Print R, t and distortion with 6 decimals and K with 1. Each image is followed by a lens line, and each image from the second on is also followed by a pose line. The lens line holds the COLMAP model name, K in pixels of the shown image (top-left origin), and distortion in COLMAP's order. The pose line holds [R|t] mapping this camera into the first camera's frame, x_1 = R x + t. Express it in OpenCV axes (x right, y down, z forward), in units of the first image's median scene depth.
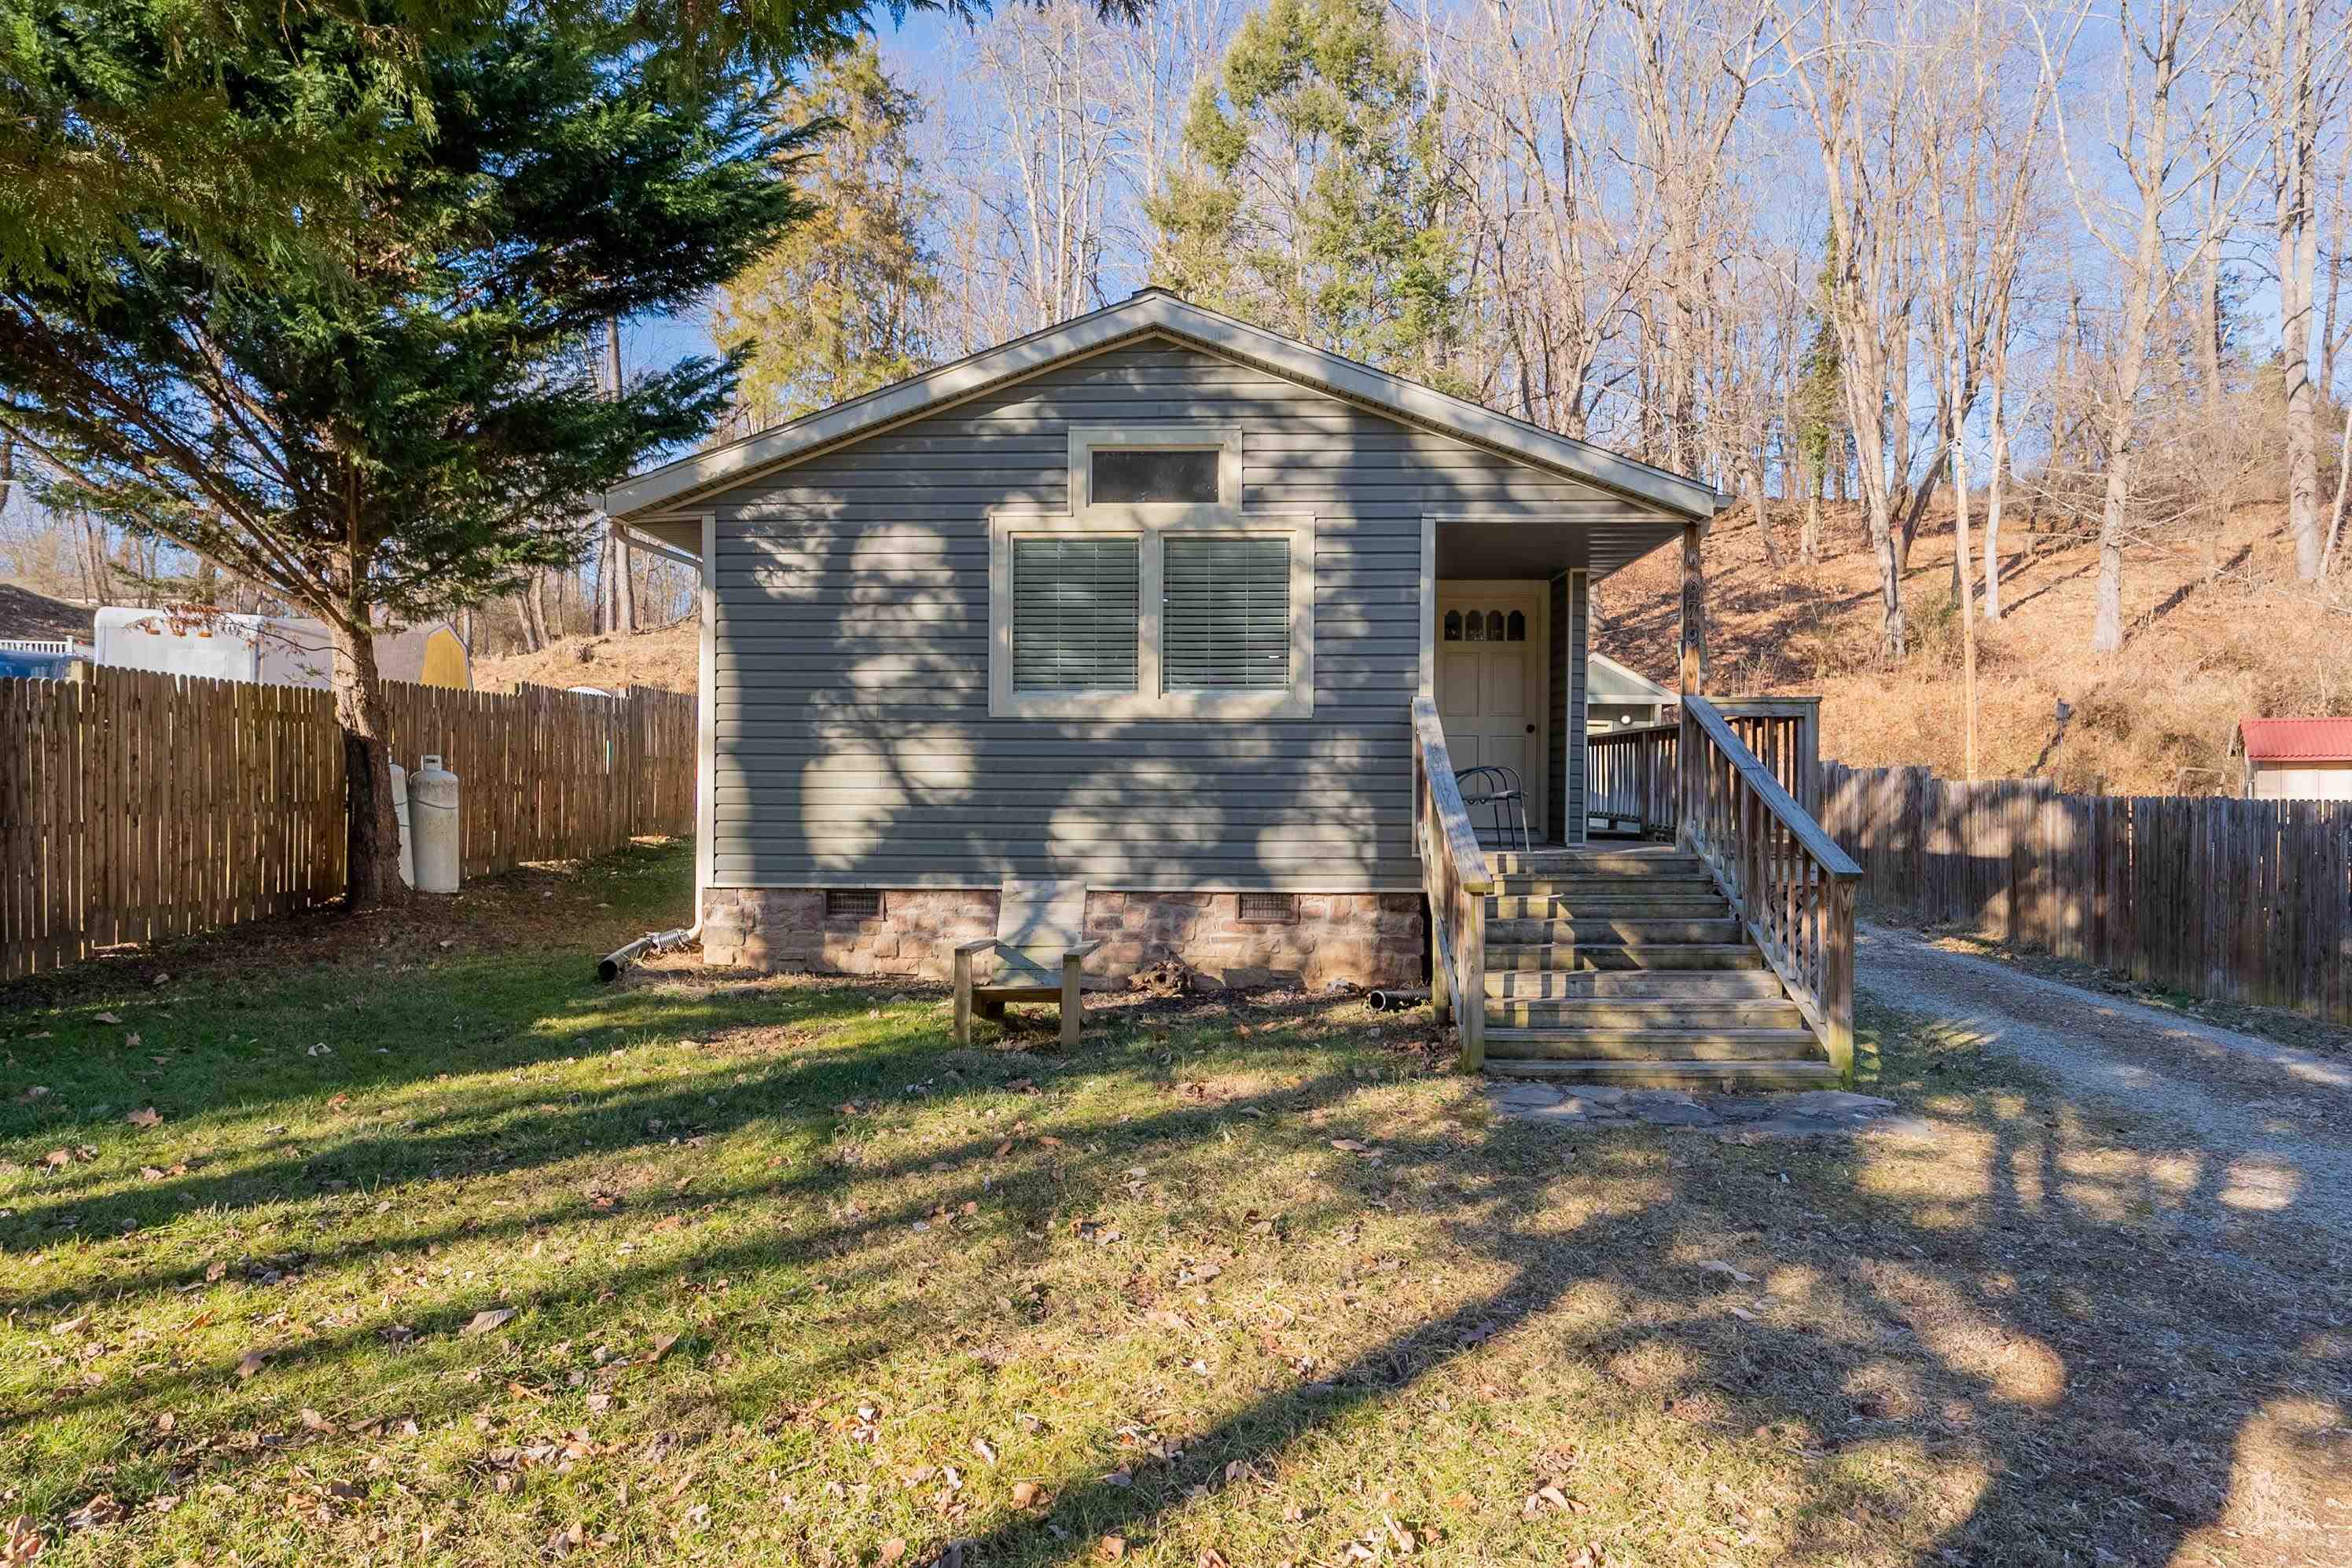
lens RADIAL K [[1359.6, 0, 1172.3], [0, 1359.6, 782.2], [0, 0, 1]] dist [-0.001555, -0.000308]
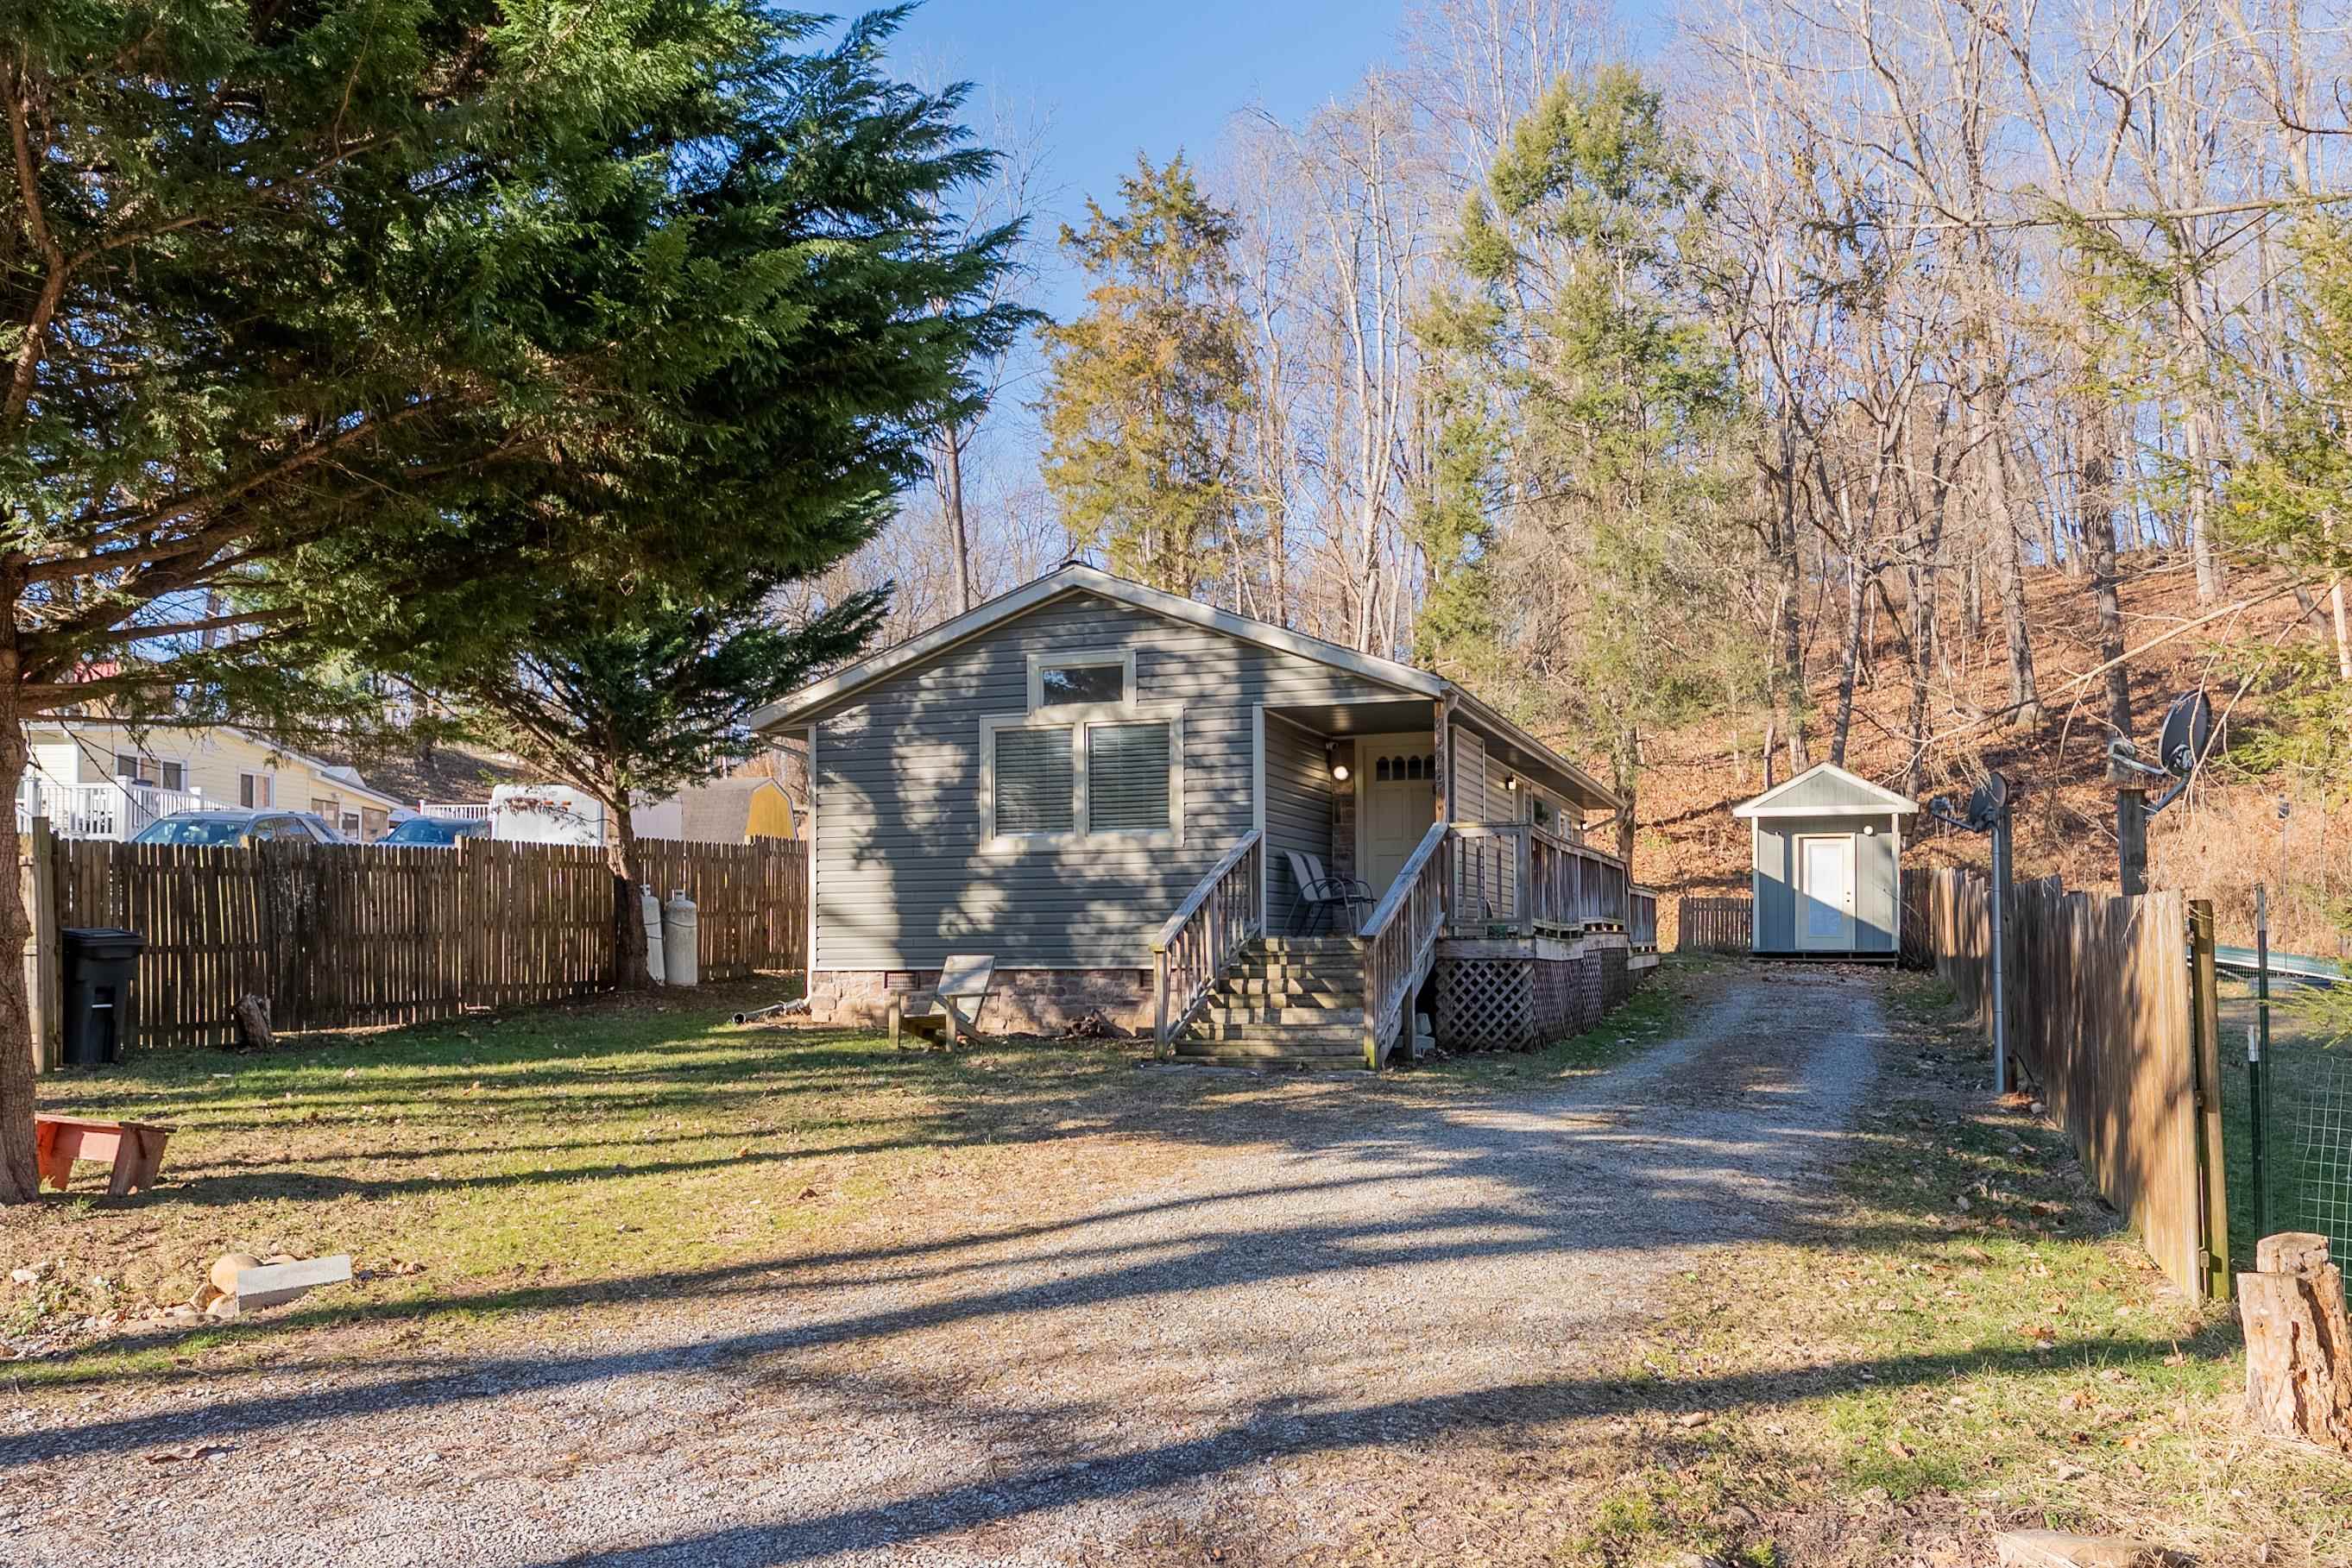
lens RADIAL K [[1714.2, 0, 1284.3], [0, 1714.2, 833.0], [0, 0, 1]] dist [-0.003875, -0.000154]
pose [[0.966141, -0.031828, -0.256043, 0.664209], [0.018083, 0.998275, -0.055862, 0.040899], [0.257379, 0.049341, 0.965050, -0.718553]]
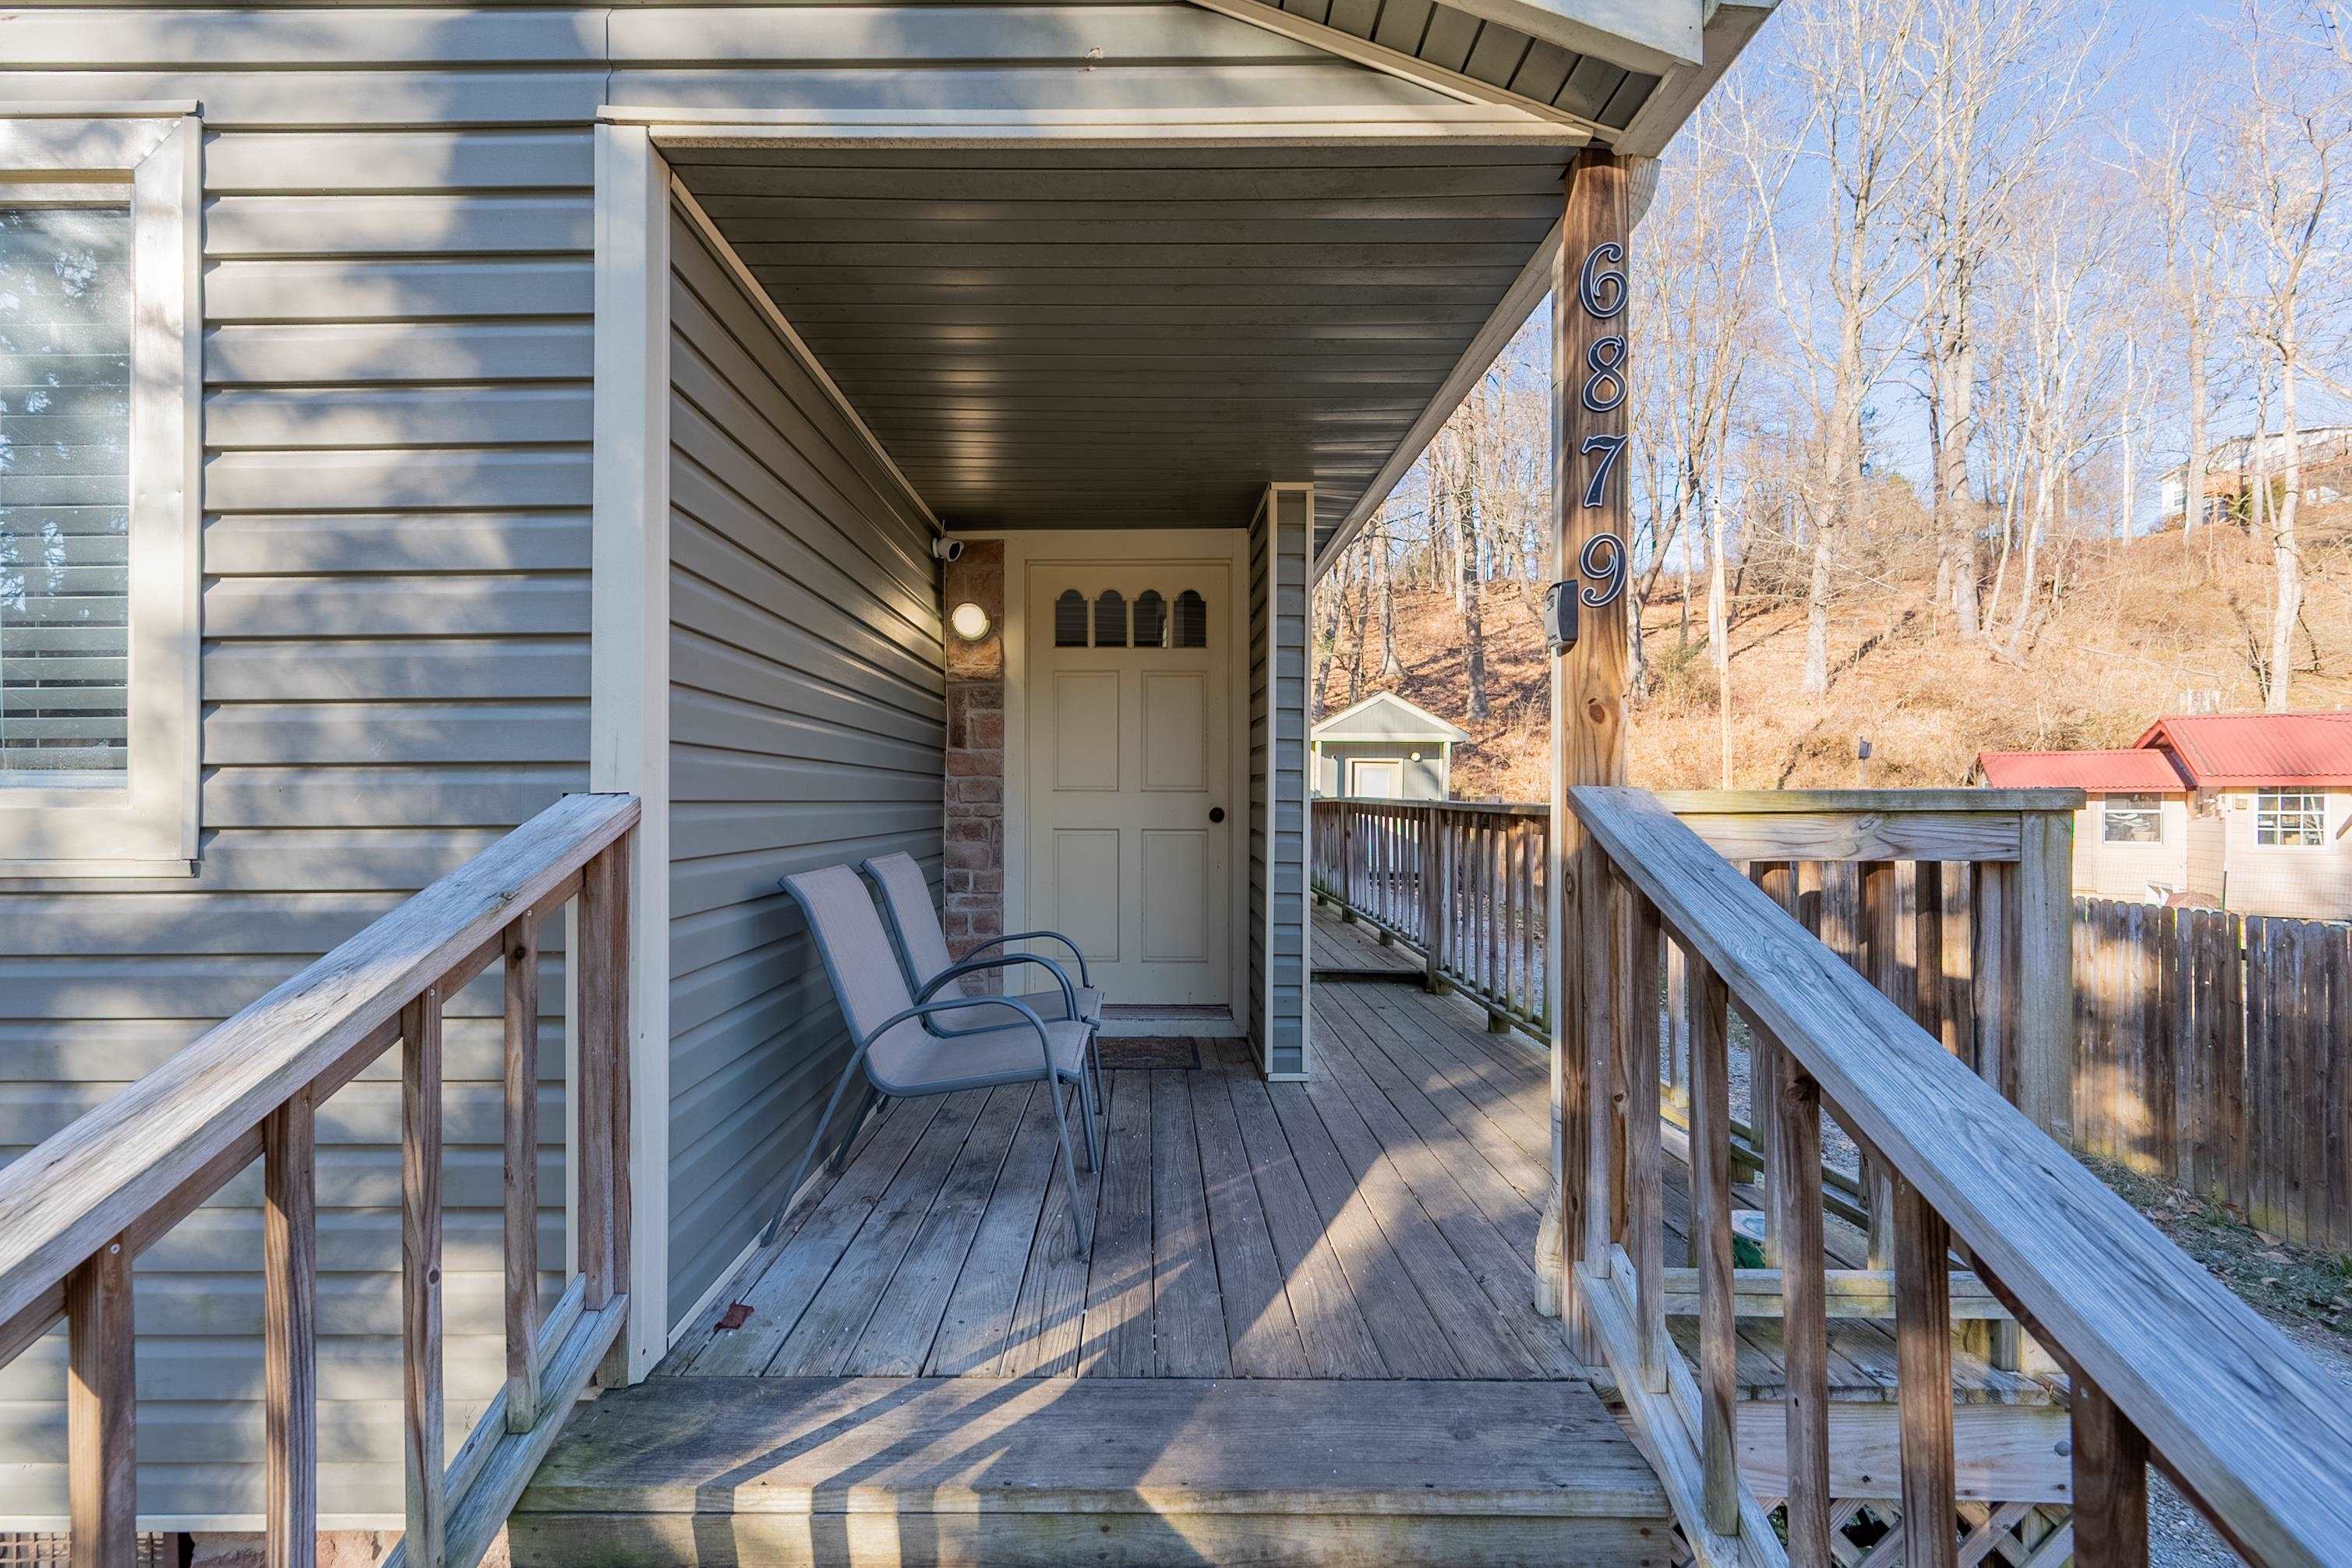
lens RADIAL K [[951.4, 0, 1150.5], [0, 951.4, 795.9], [0, 0, 1]] dist [-0.000202, 0.000041]
pose [[0.999053, -0.006184, 0.043071, 0.279384], [0.005887, 0.999958, 0.007017, -0.062086], [-0.043113, -0.006756, 0.999047, 0.794060]]
